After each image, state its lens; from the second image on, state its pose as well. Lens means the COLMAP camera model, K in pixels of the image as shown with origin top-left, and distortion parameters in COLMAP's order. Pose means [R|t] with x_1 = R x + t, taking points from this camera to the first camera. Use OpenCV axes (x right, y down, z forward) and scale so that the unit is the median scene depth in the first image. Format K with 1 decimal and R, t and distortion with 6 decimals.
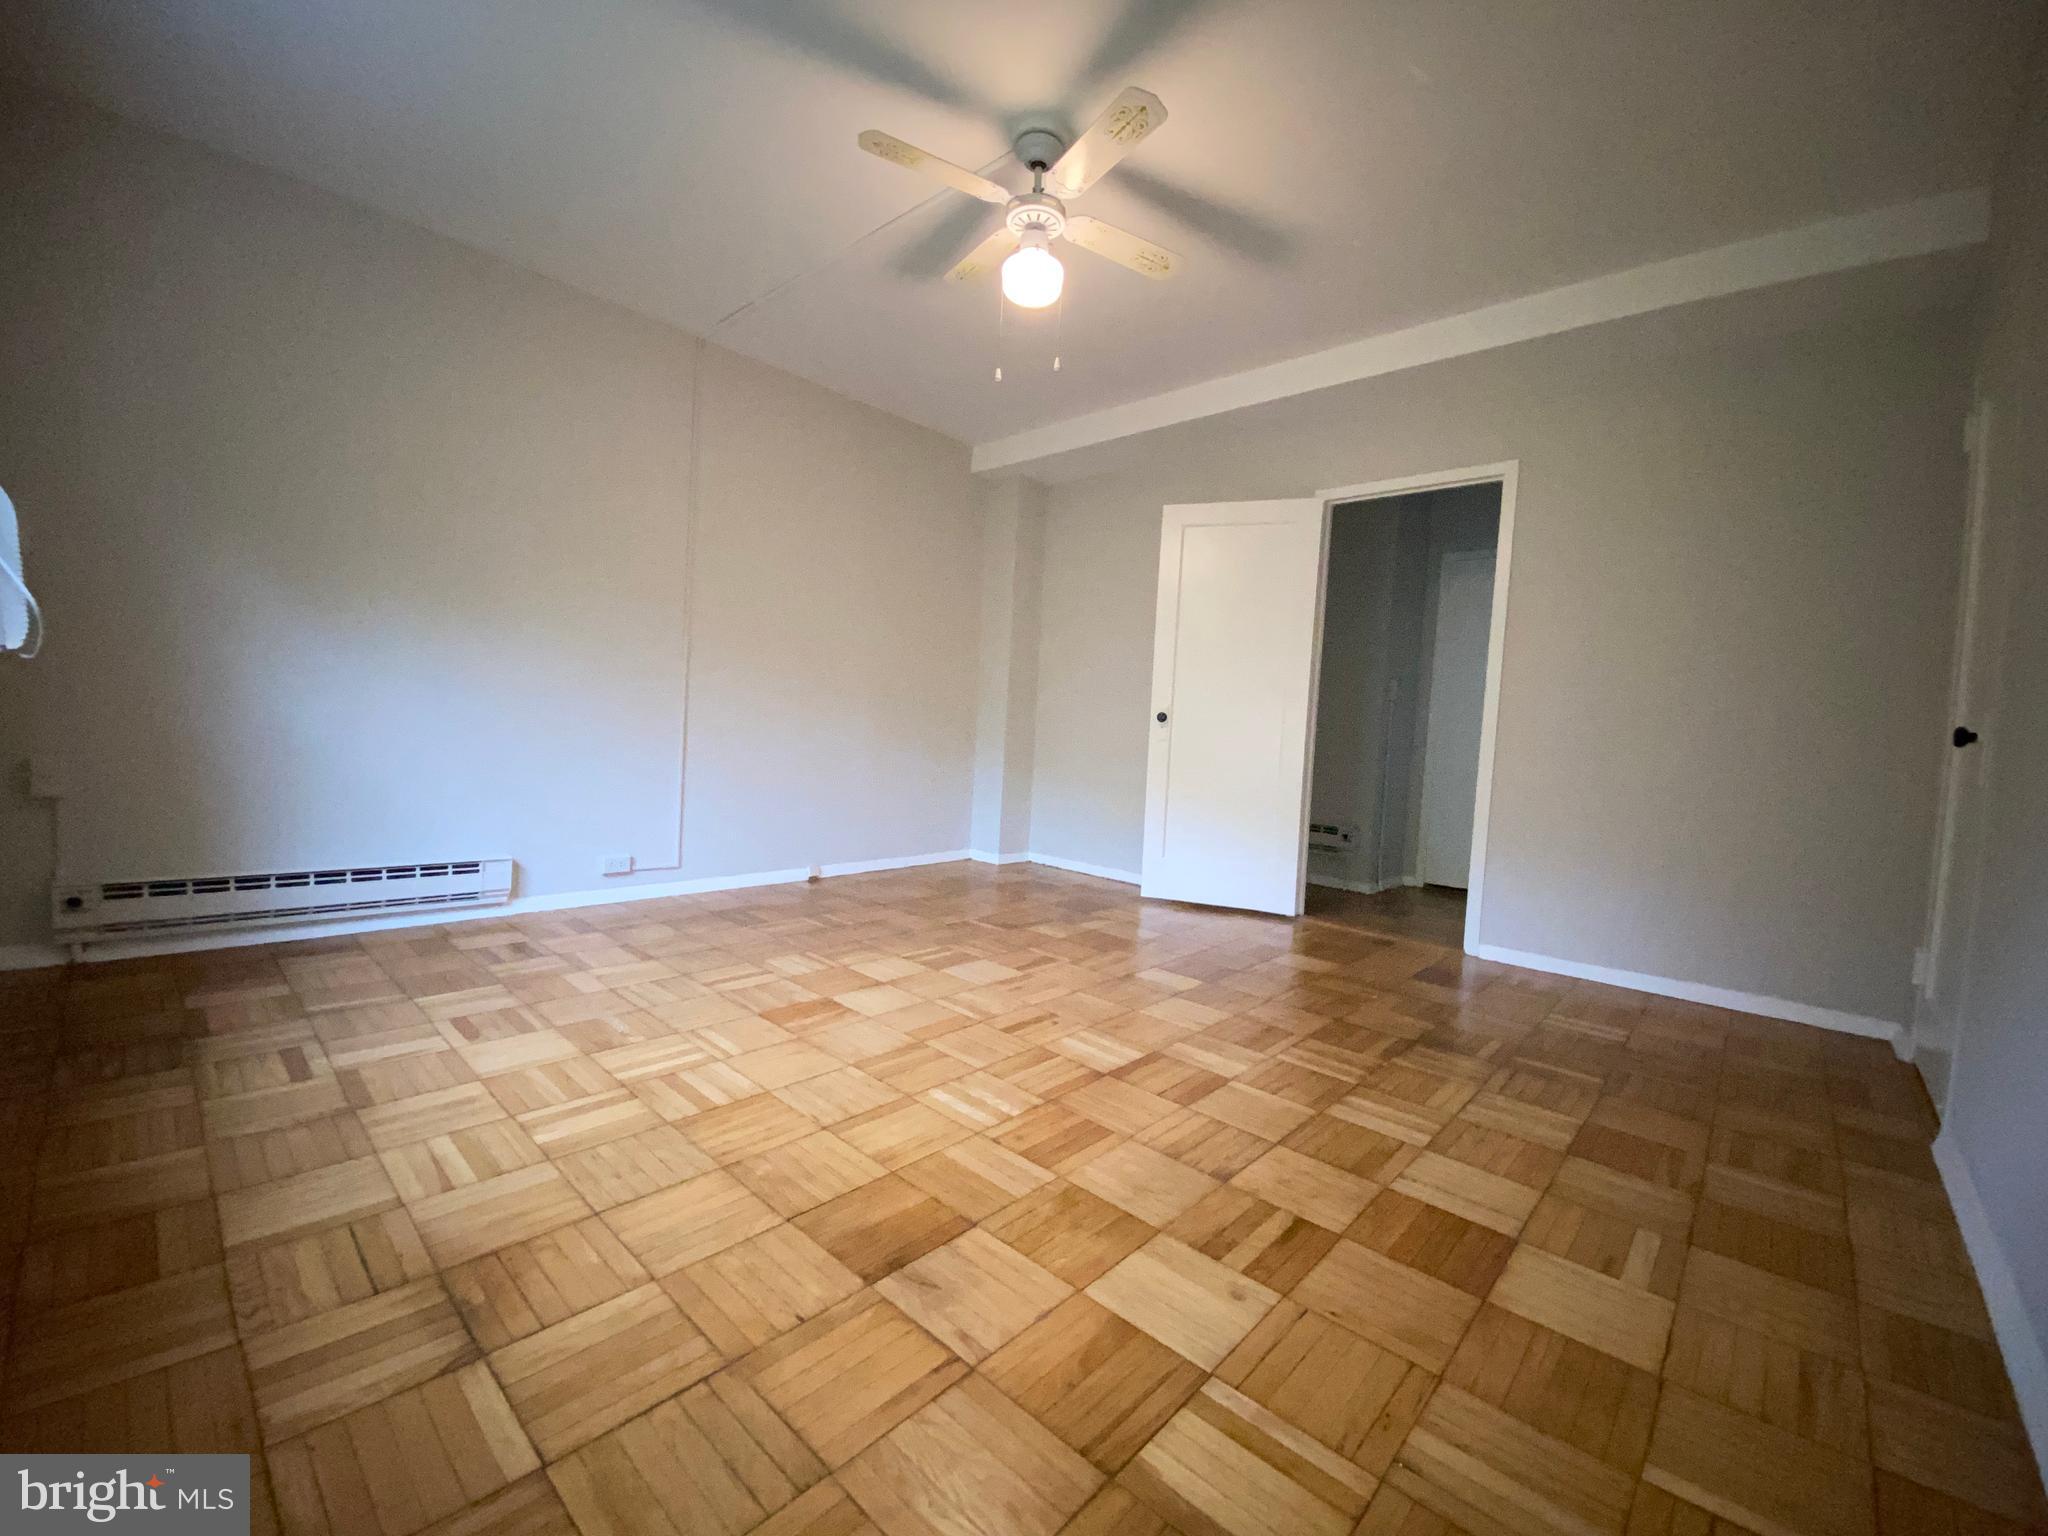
lens RADIAL K [[832.6, 0, 1027.0], [0, 832.6, 763.7], [0, 0, 1]] dist [0.025568, -0.022741]
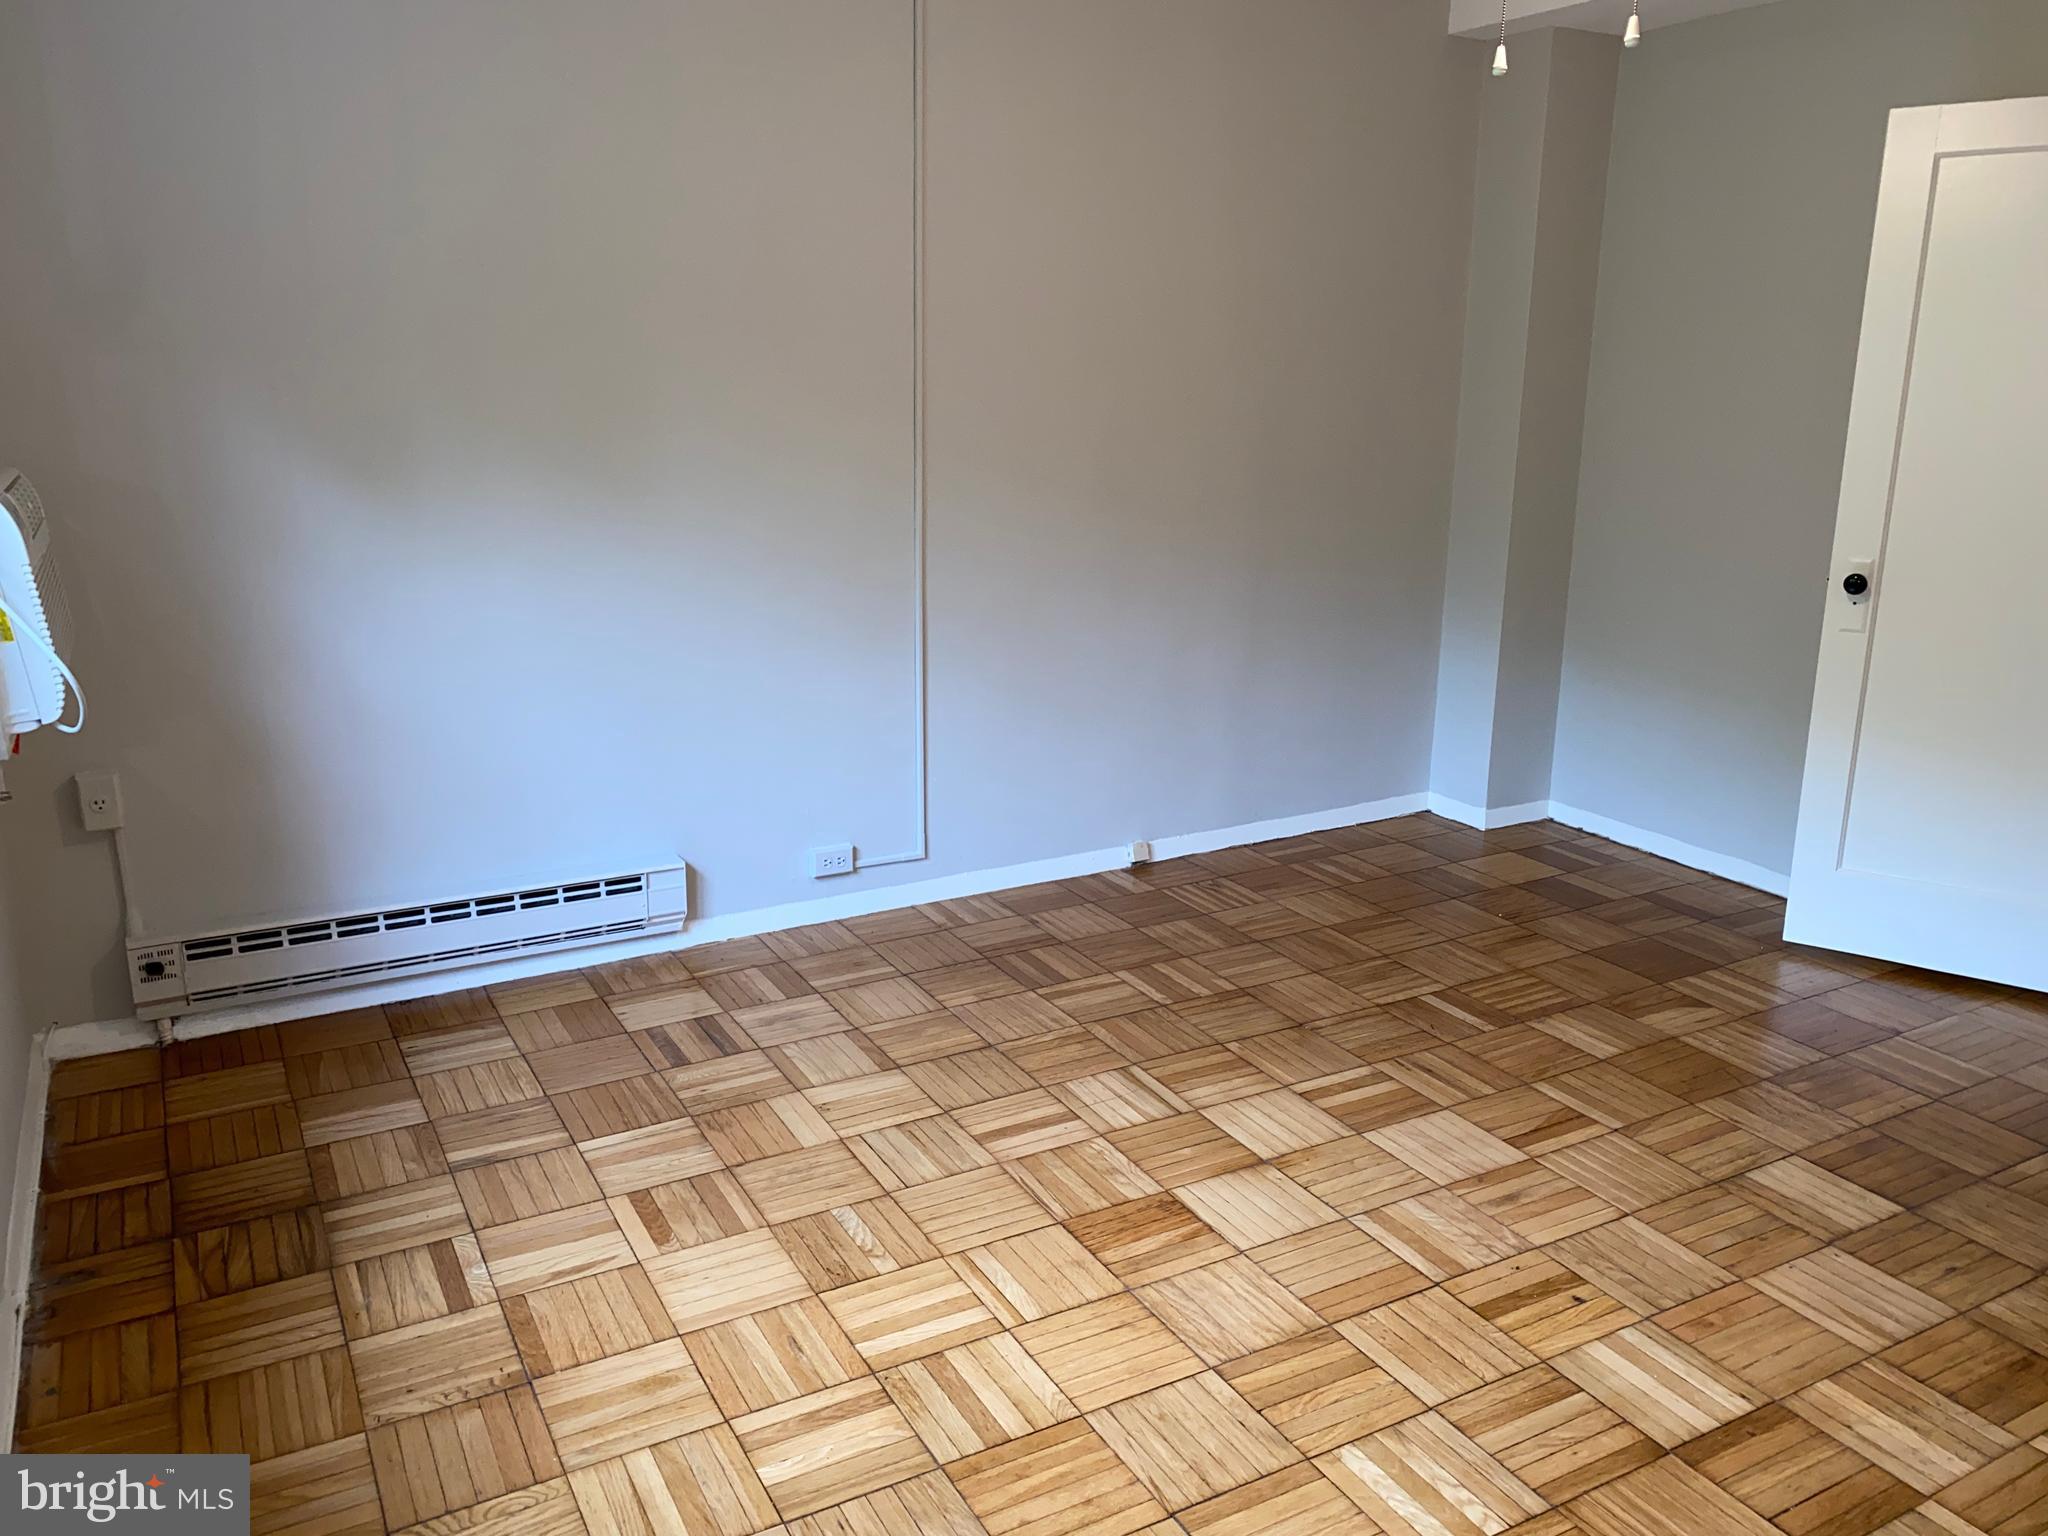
lens RADIAL K [[1583.0, 0, 1017.8], [0, 1583.0, 759.6], [0, 0, 1]] dist [0.010867, -0.003050]
pose [[0.946985, 0.030134, -0.319862, 0.008061], [0.033232, 0.981064, 0.190813, -0.253658], [0.319555, -0.191327, 0.928051, -0.019572]]
